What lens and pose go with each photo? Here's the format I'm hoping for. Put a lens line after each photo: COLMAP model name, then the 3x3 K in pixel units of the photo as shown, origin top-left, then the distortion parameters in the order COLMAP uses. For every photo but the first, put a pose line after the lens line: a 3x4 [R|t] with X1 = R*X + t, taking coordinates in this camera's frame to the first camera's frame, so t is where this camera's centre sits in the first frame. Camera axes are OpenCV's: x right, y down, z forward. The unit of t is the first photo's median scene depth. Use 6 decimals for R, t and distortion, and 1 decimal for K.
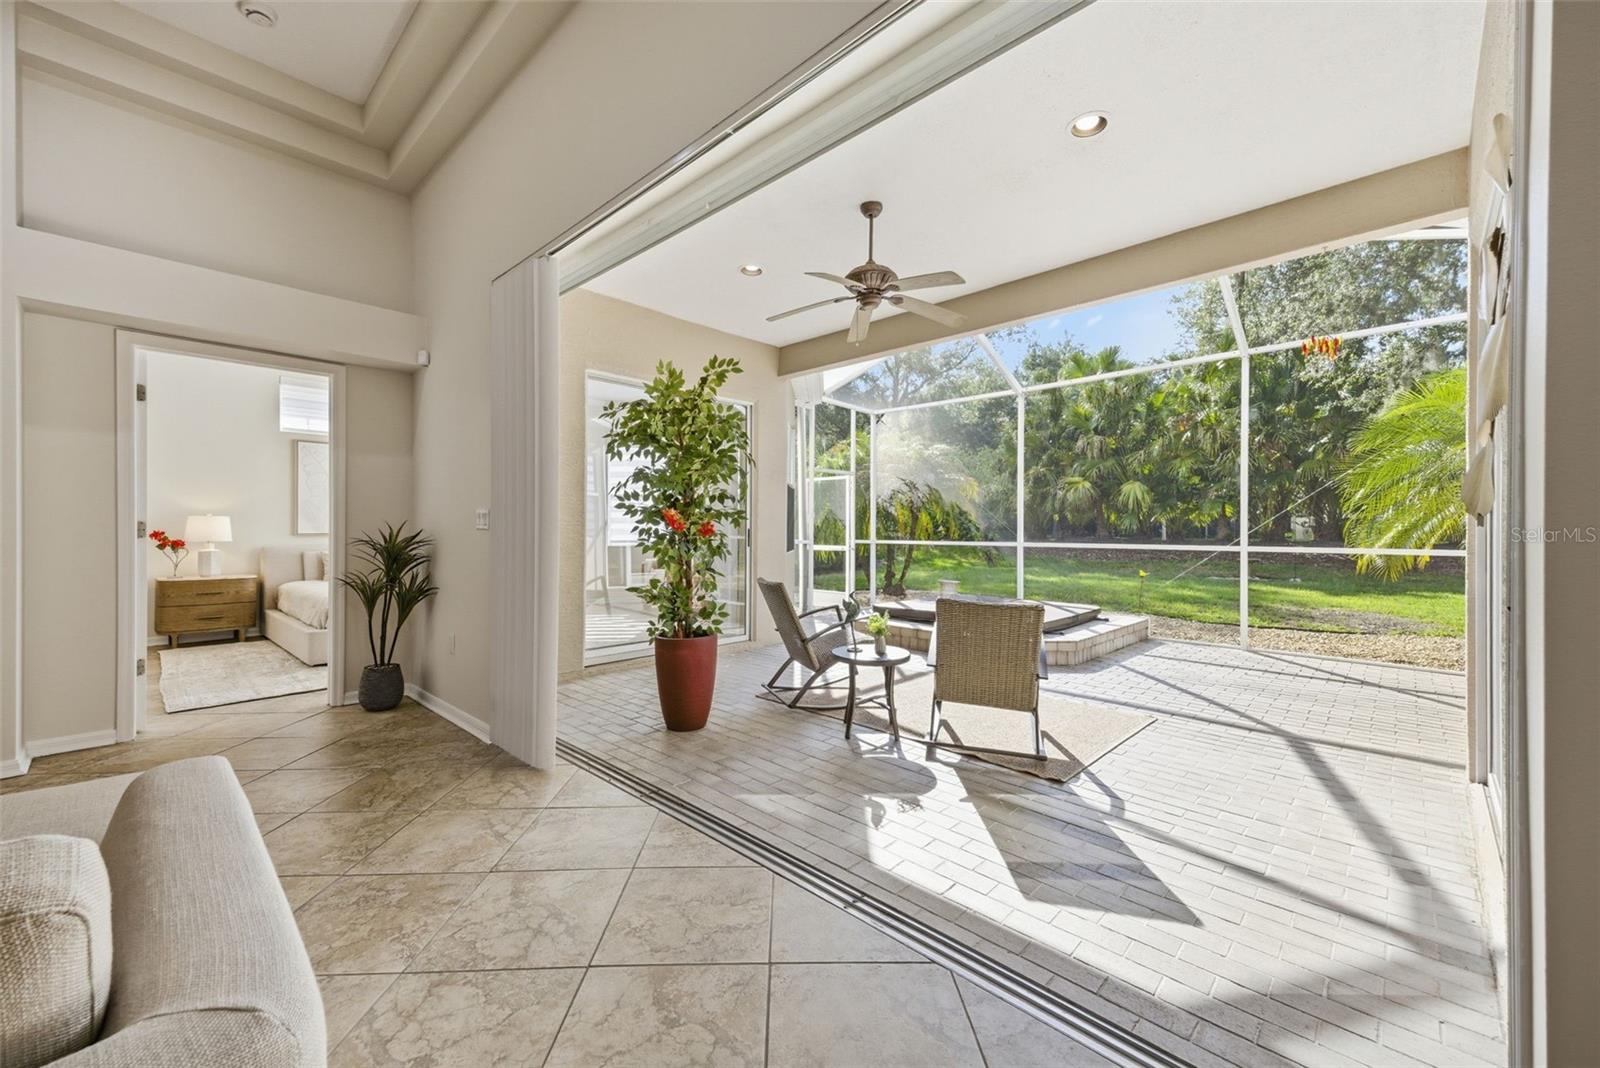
lens RADIAL K [[594.2, 0, 801.4], [0, 594.2, 539.3], [0, 0, 1]] dist [0.027668, -0.007974]
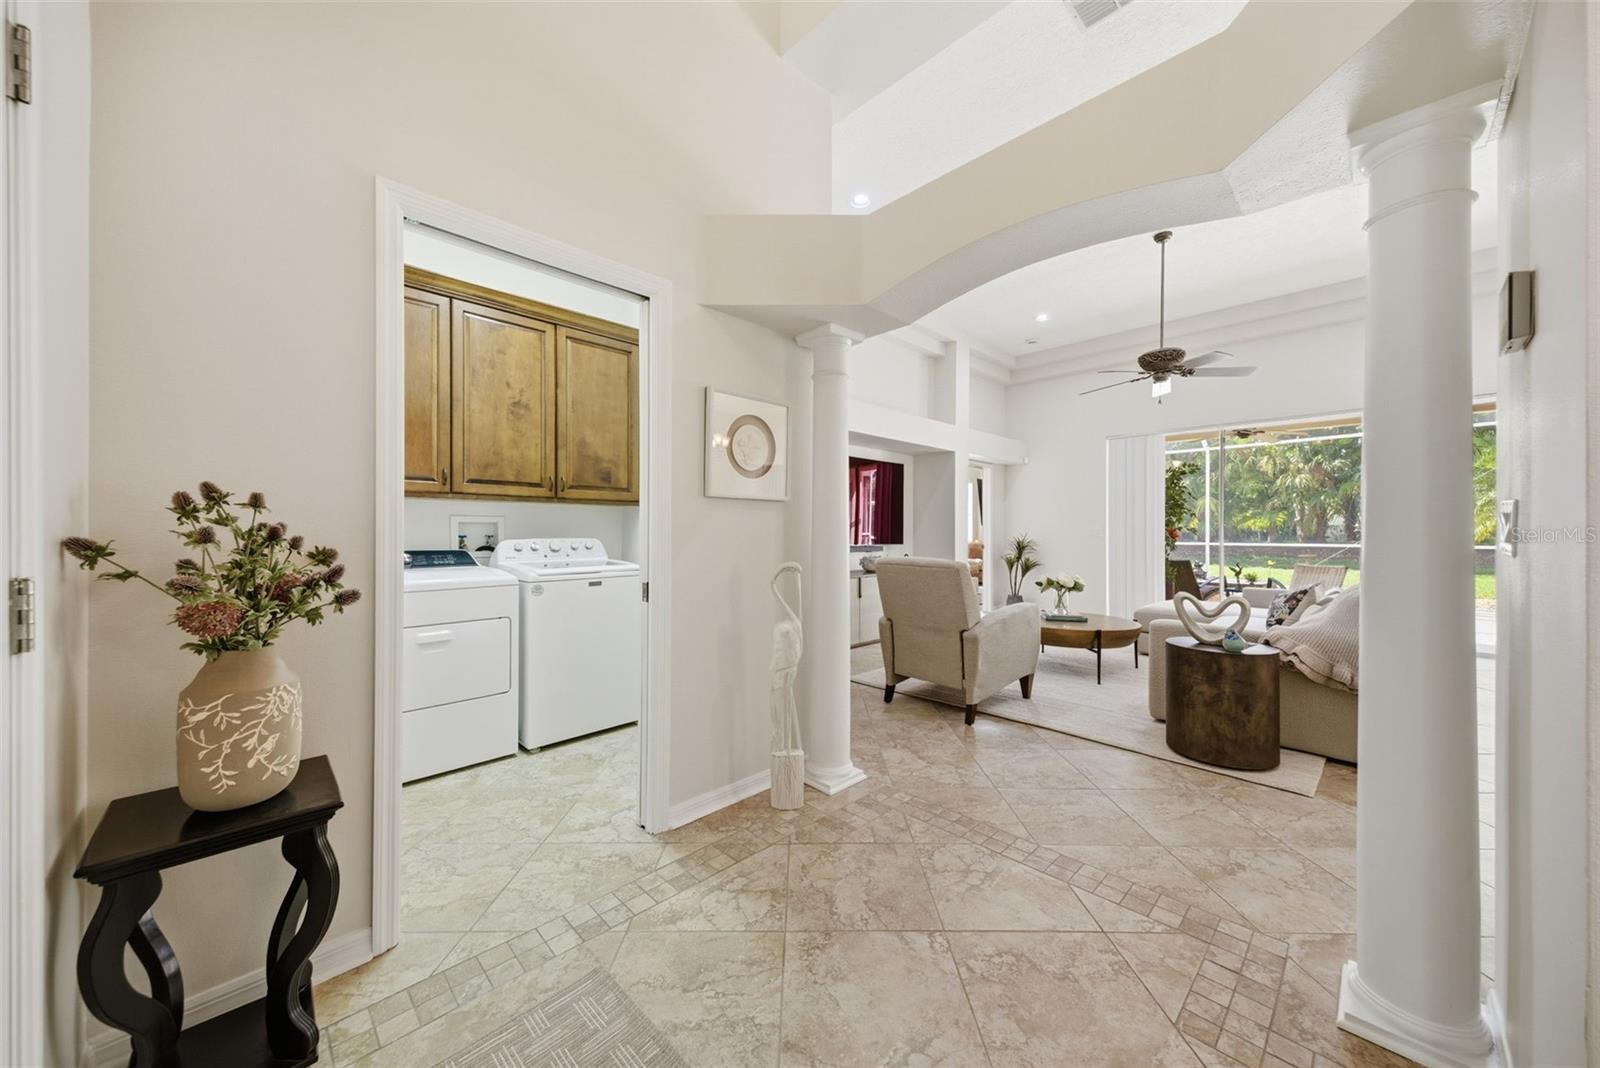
lens RADIAL K [[594.2, 0, 801.4], [0, 594.2, 539.3], [0, 0, 1]] dist [0.027668, -0.007974]
pose [[0.999826, -0.002918, 0.018401, -1.537244], [0.003039, 0.999974, -0.006556, 0.007601], [-0.018382, 0.006611, 0.999809, -1.223930]]
